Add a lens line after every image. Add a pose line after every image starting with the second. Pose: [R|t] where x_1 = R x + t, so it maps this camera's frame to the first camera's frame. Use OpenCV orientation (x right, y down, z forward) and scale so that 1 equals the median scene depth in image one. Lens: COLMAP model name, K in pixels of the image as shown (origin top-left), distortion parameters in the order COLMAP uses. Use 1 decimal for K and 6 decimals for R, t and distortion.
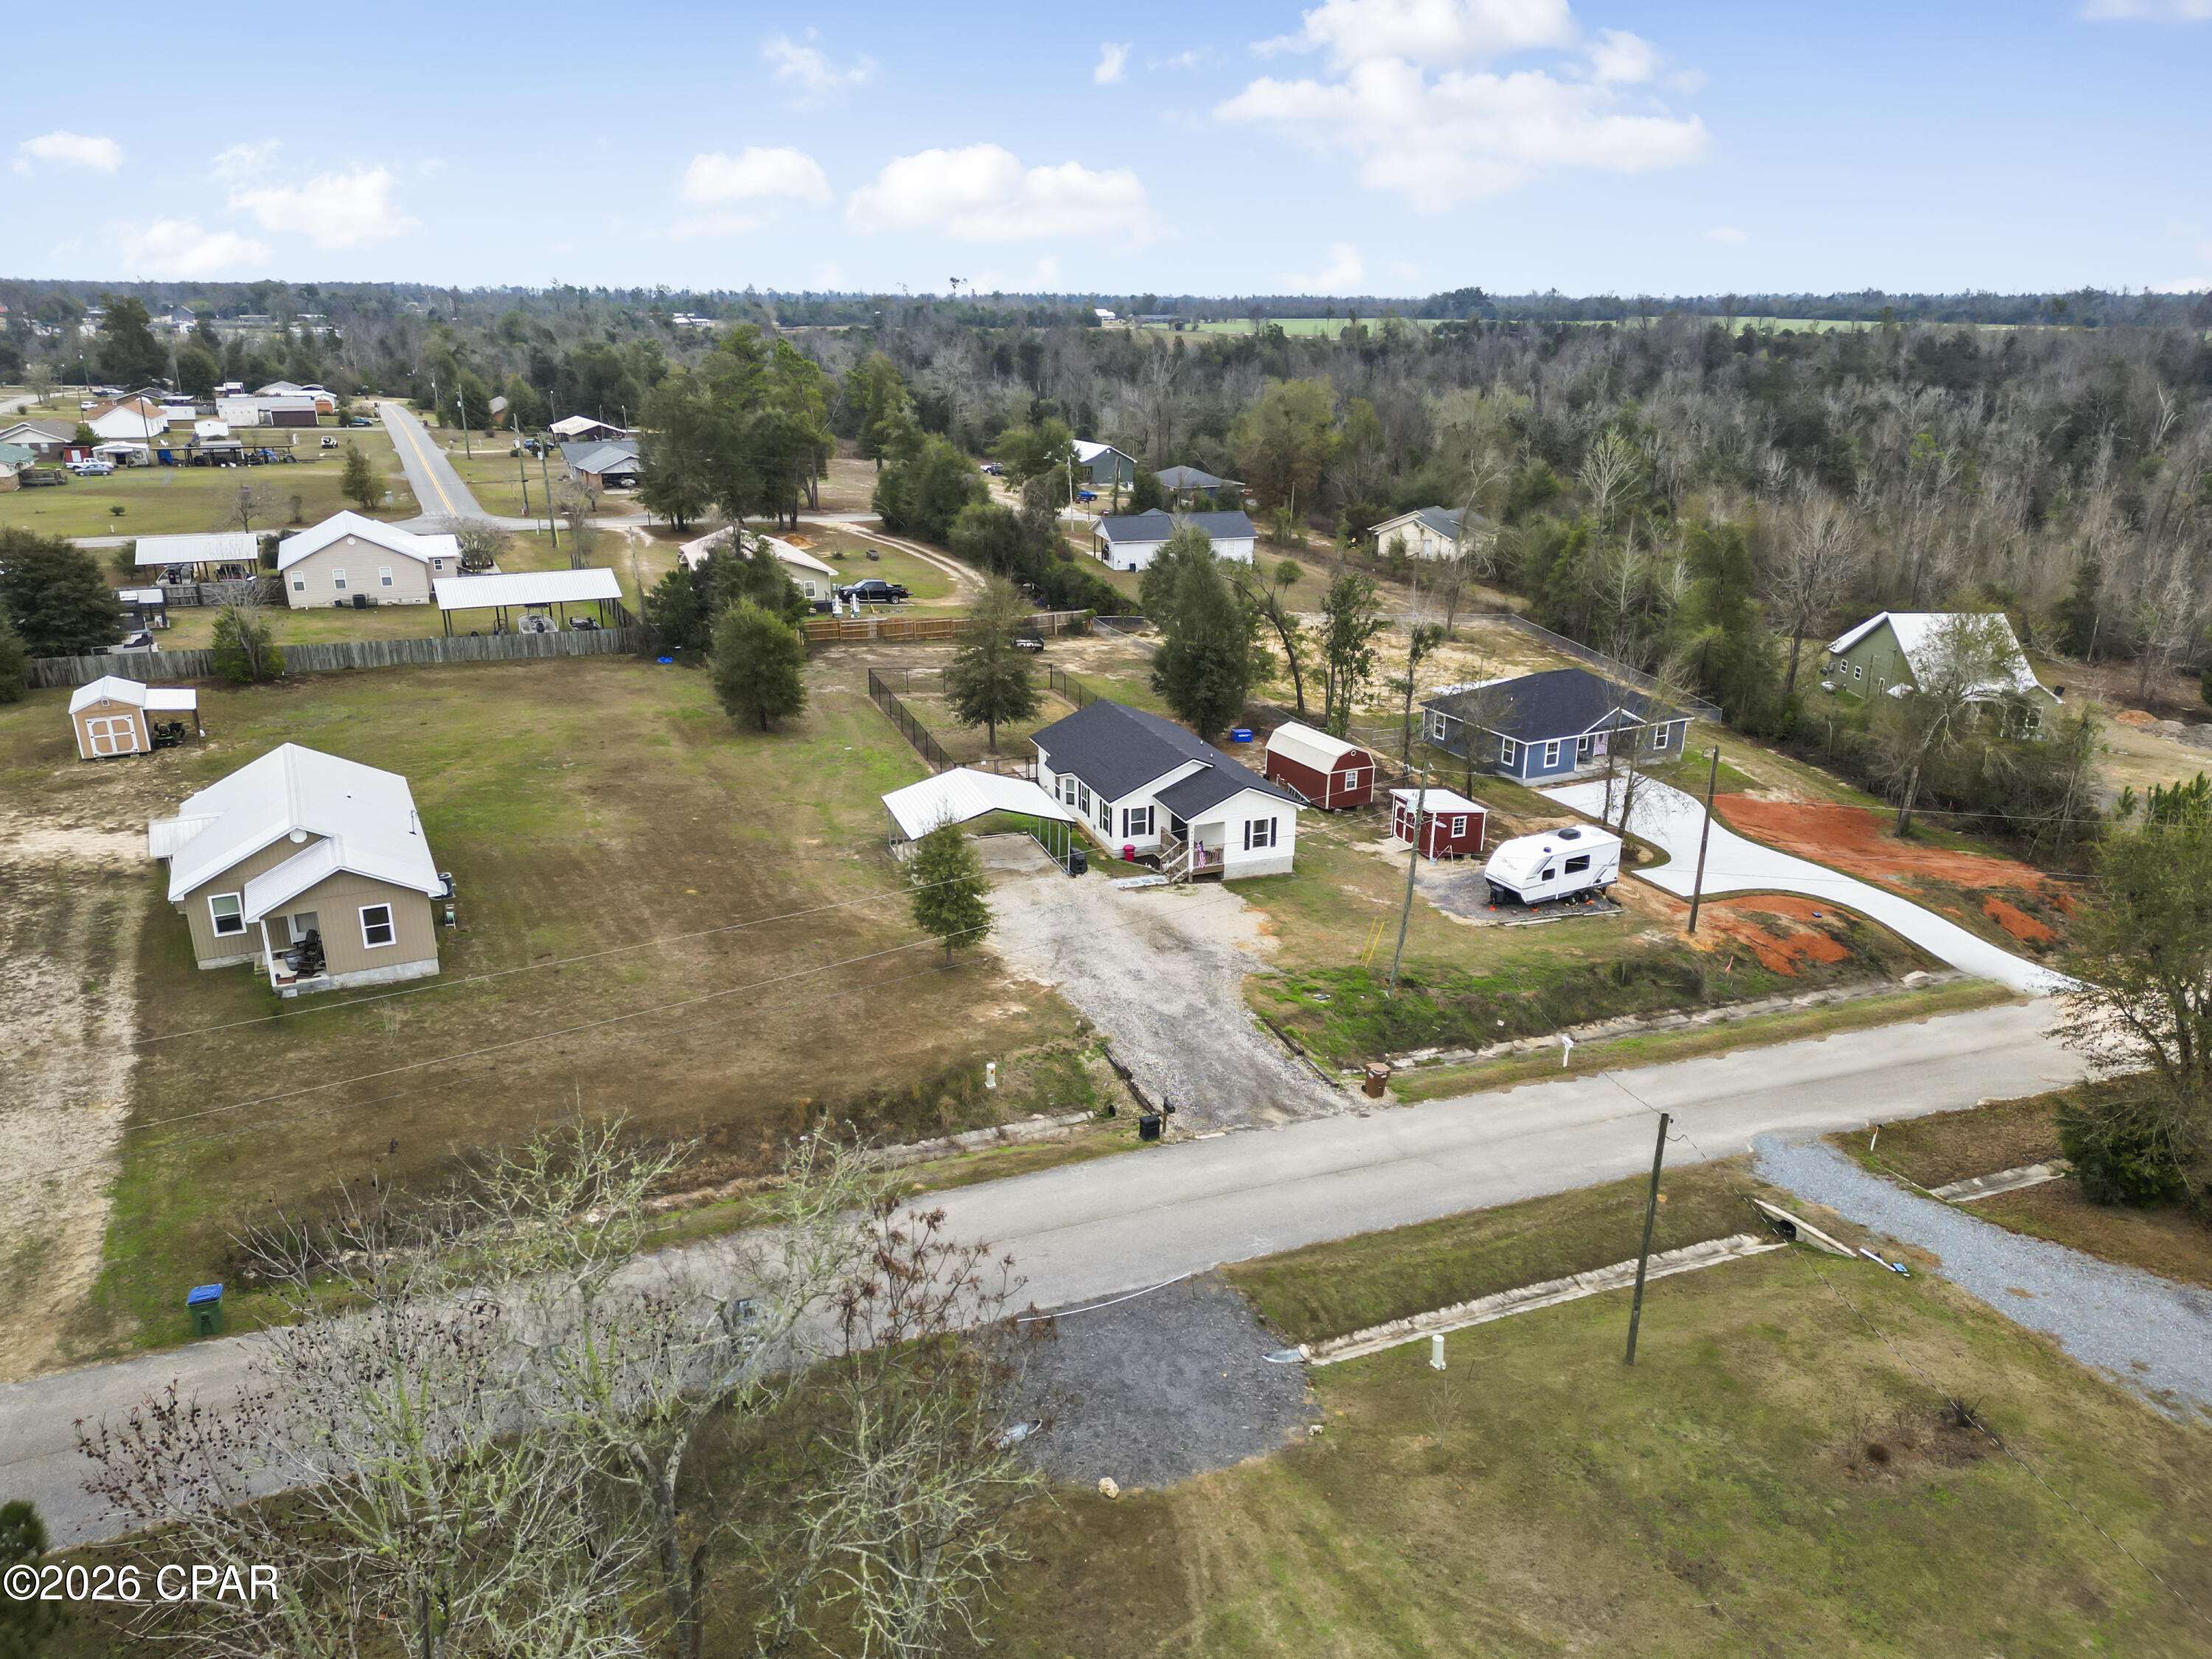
lens RADIAL K [[1546.8, 0, 1148.1], [0, 1546.8, 756.8], [0, 0, 1]] dist [0.066640, -0.048697]
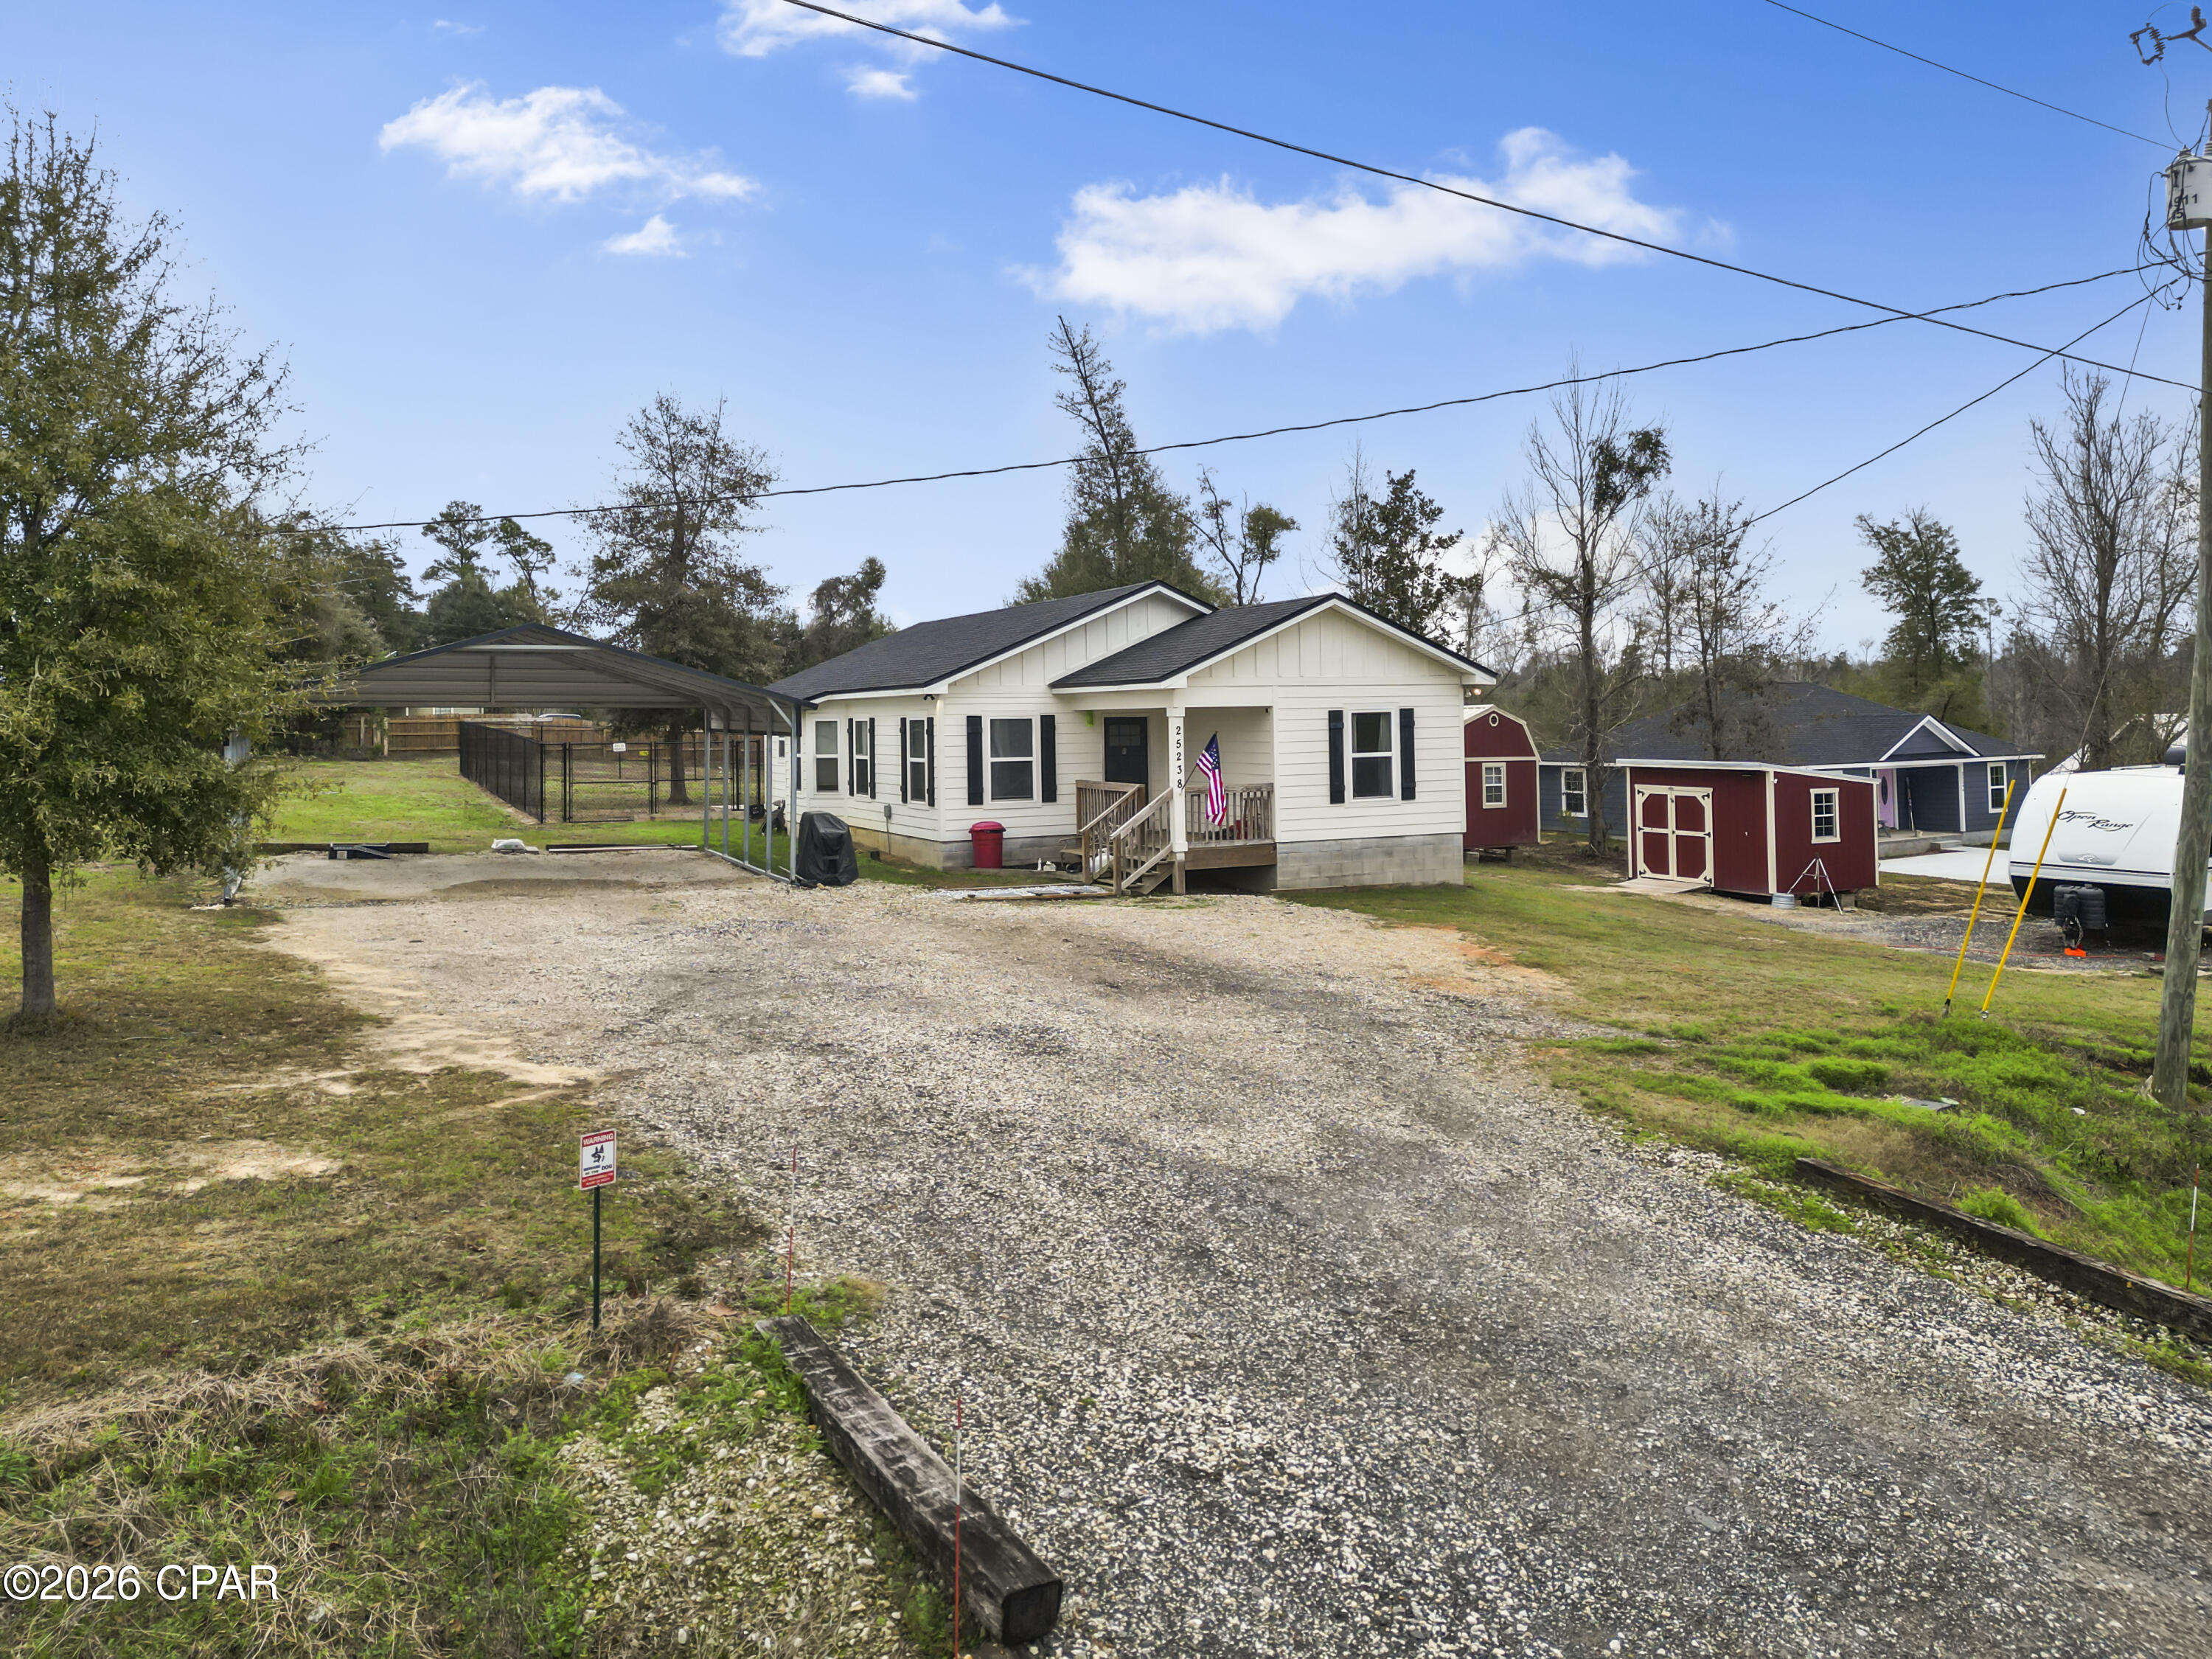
lens RADIAL K [[1546.8, 0, 1148.1], [0, 1546.8, 756.8], [0, 0, 1]] dist [0.066640, -0.048697]
pose [[0.994998, -0.032564, 0.094441, -0.008809], [0.056813, 0.962068, -0.266829, 0.138766], [-0.082169, 0.270860, 0.959105, 0.679990]]
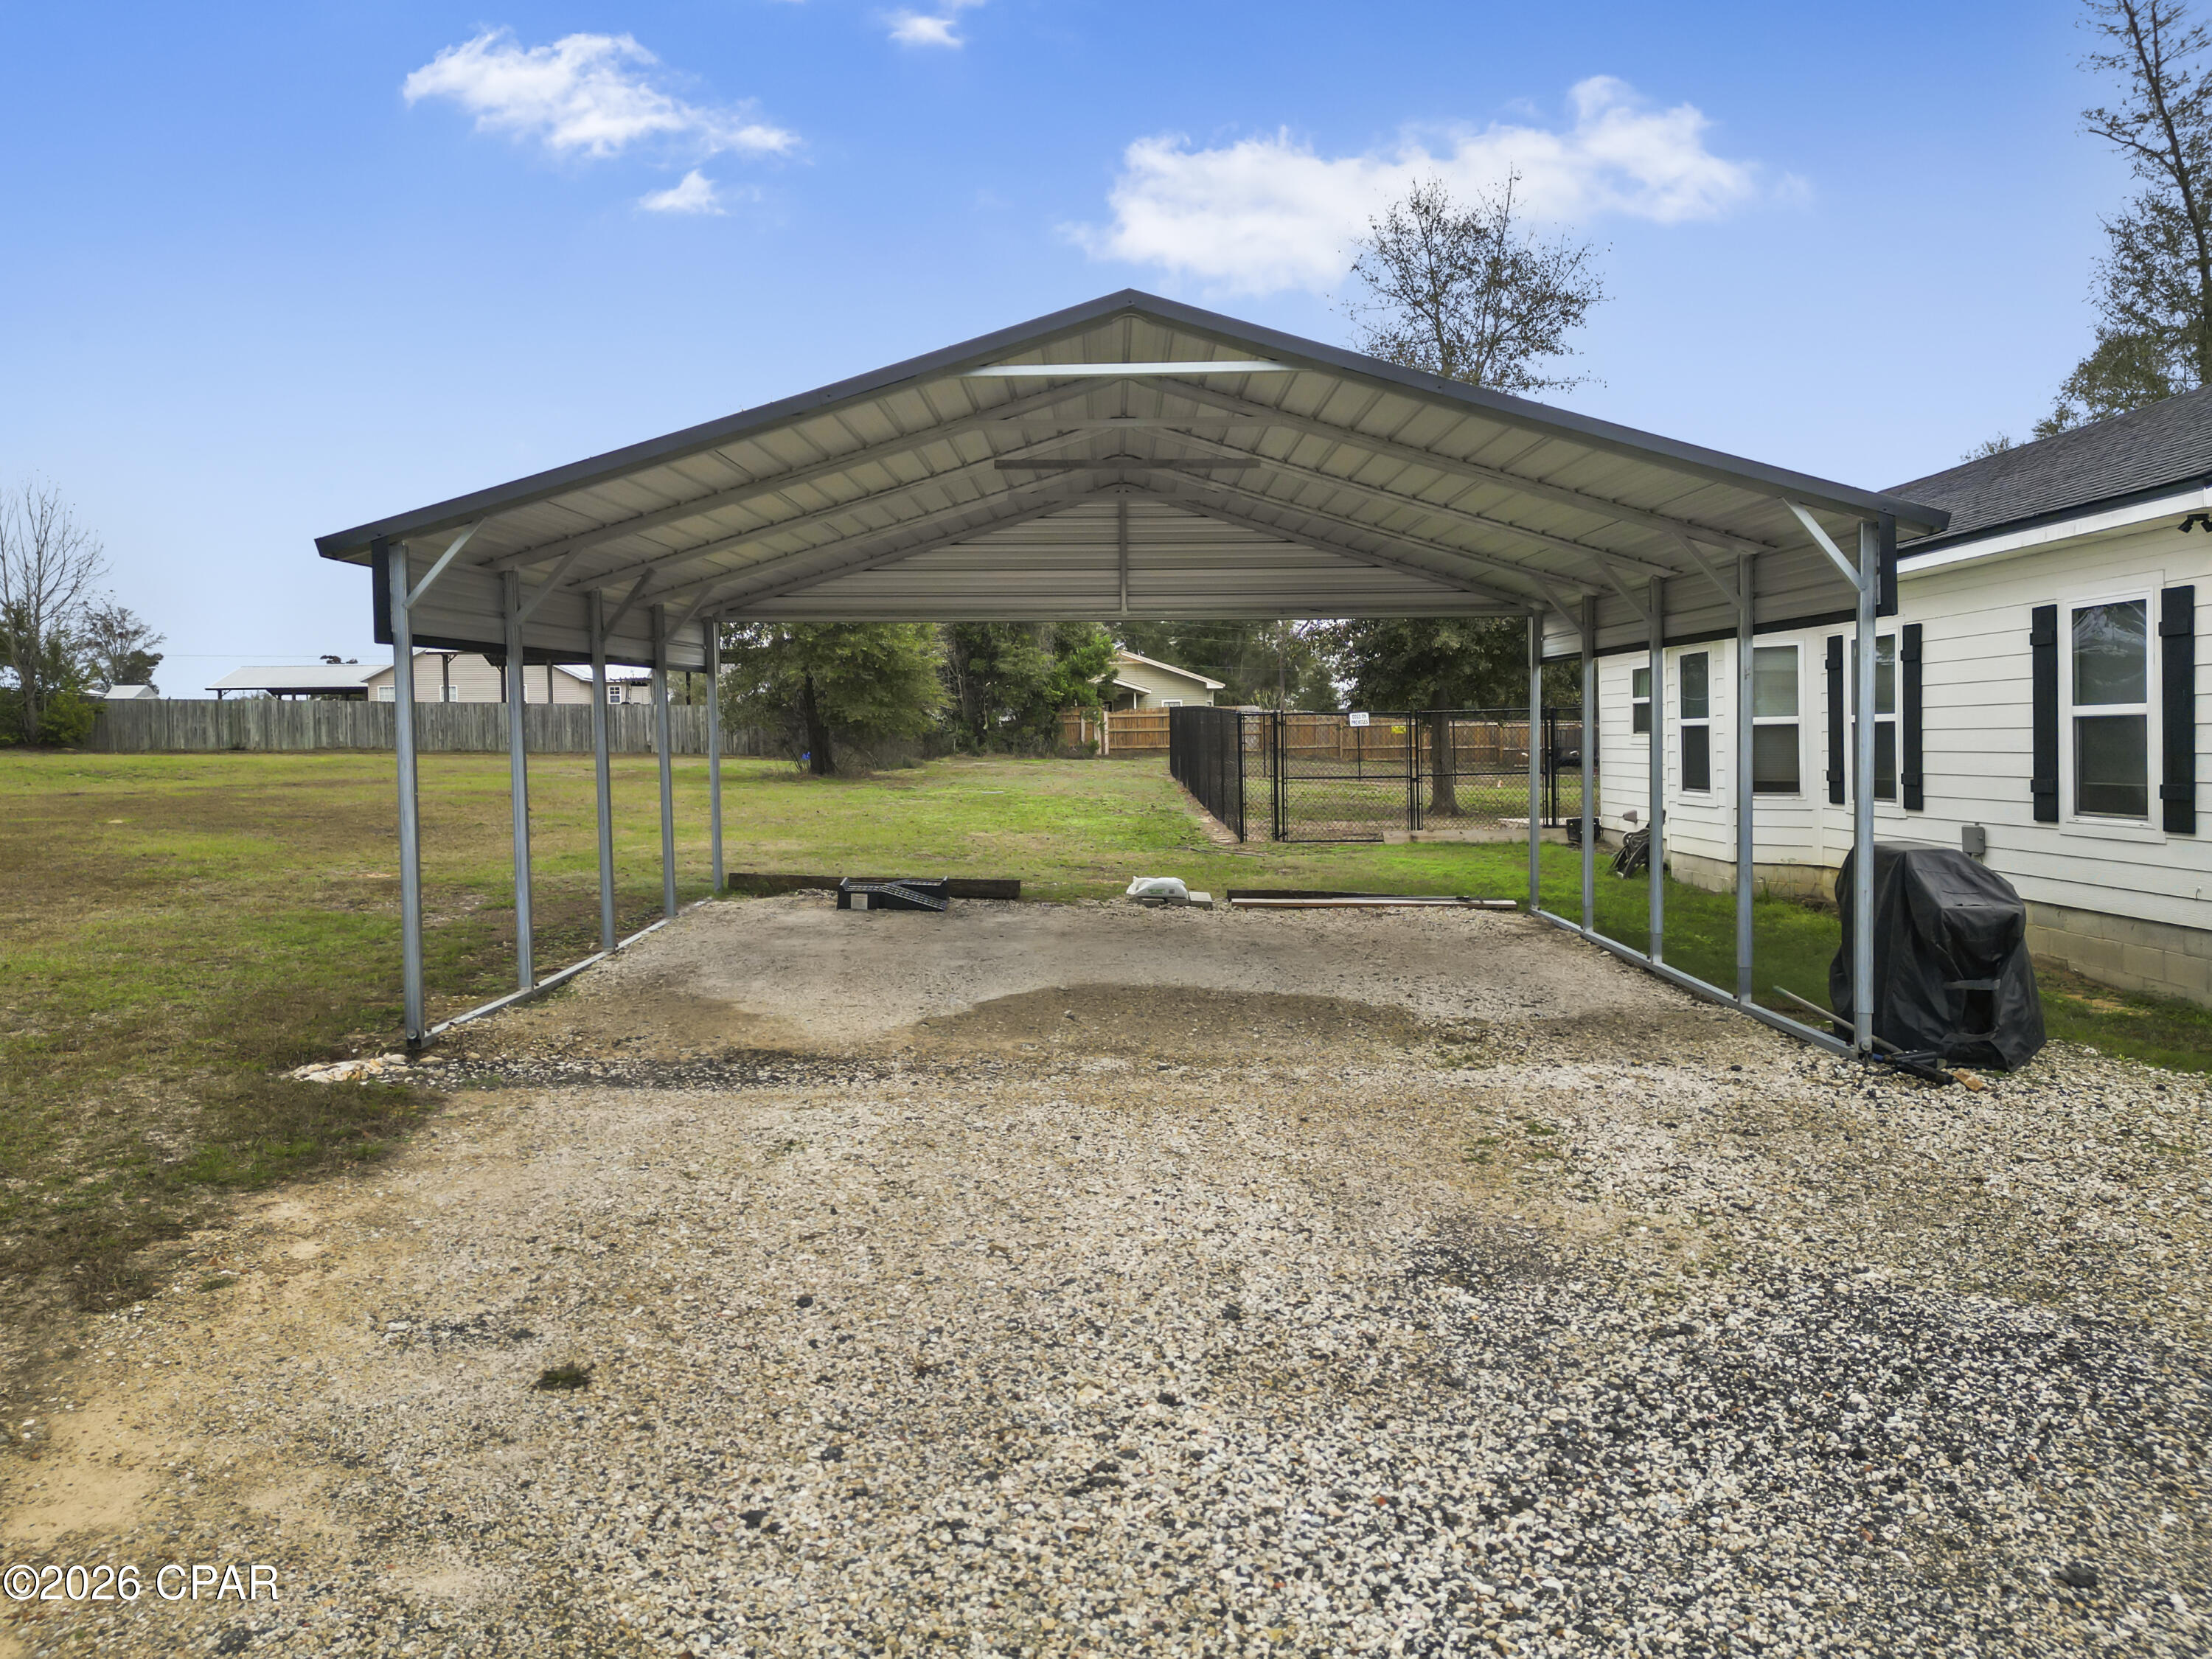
lens RADIAL K [[1546.8, 0, 1148.1], [0, 1546.8, 756.8], [0, 0, 1]] dist [0.066640, -0.048697]
pose [[0.933716, -0.032458, -0.356540, -0.057973], [-0.070198, 0.959953, -0.271225, 0.088209], [0.351065, 0.278275, 0.894045, 0.876310]]
